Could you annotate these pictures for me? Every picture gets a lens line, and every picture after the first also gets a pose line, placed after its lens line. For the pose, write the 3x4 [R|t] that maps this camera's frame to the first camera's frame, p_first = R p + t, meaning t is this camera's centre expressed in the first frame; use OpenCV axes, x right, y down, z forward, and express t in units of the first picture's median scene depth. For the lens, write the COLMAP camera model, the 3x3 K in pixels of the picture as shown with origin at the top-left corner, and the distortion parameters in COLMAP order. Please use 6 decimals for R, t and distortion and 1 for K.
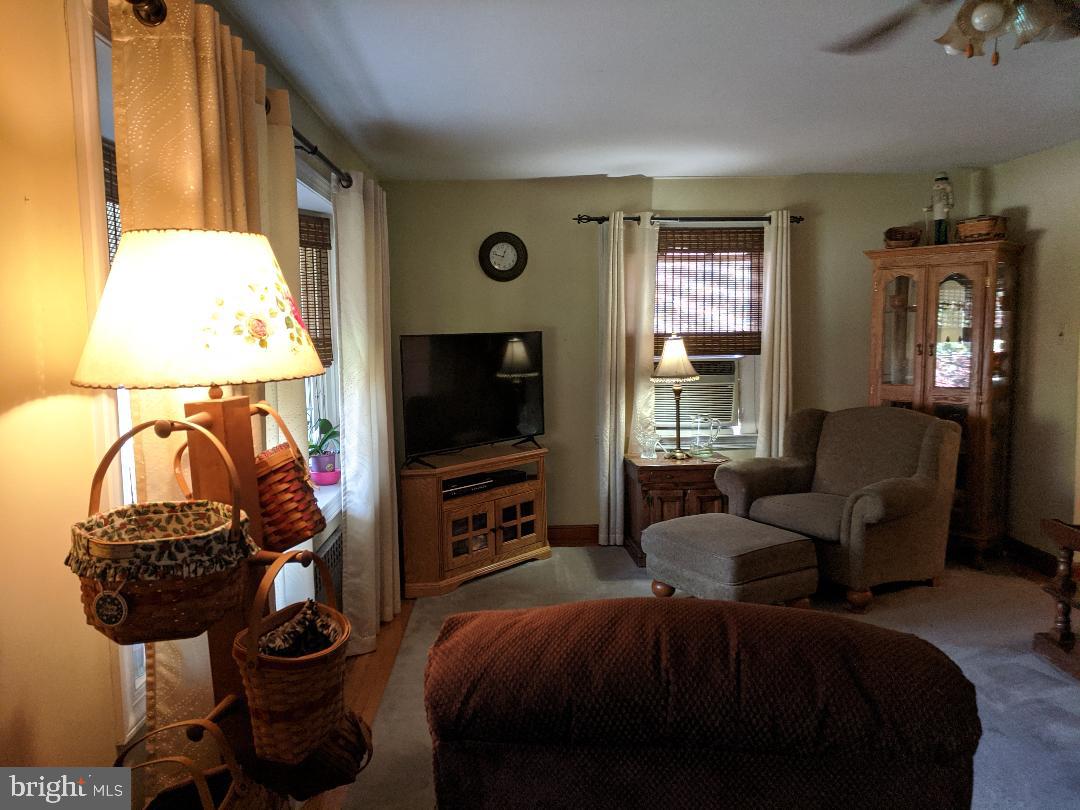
lens RADIAL K [[816.8, 0, 540.0], [0, 816.8, 405.0], [0, 0, 1]] dist [0.001651, 0.002849]
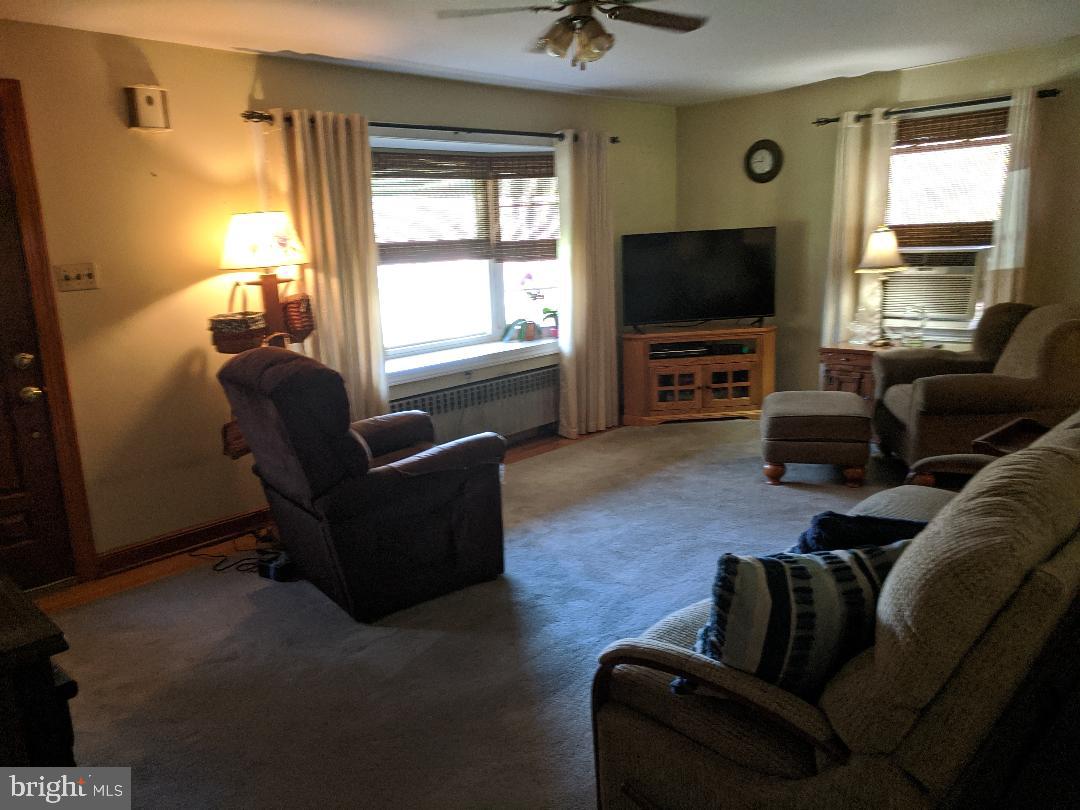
lens RADIAL K [[816.8, 0, 540.0], [0, 816.8, 405.0], [0, 0, 1]] dist [0.001651, 0.002849]
pose [[0.715454, 0.124145, -0.687541, 0.597318], [-0.030667, 0.988718, 0.146615, -0.000113], [0.697986, -0.083811, 0.711190, -0.080495]]
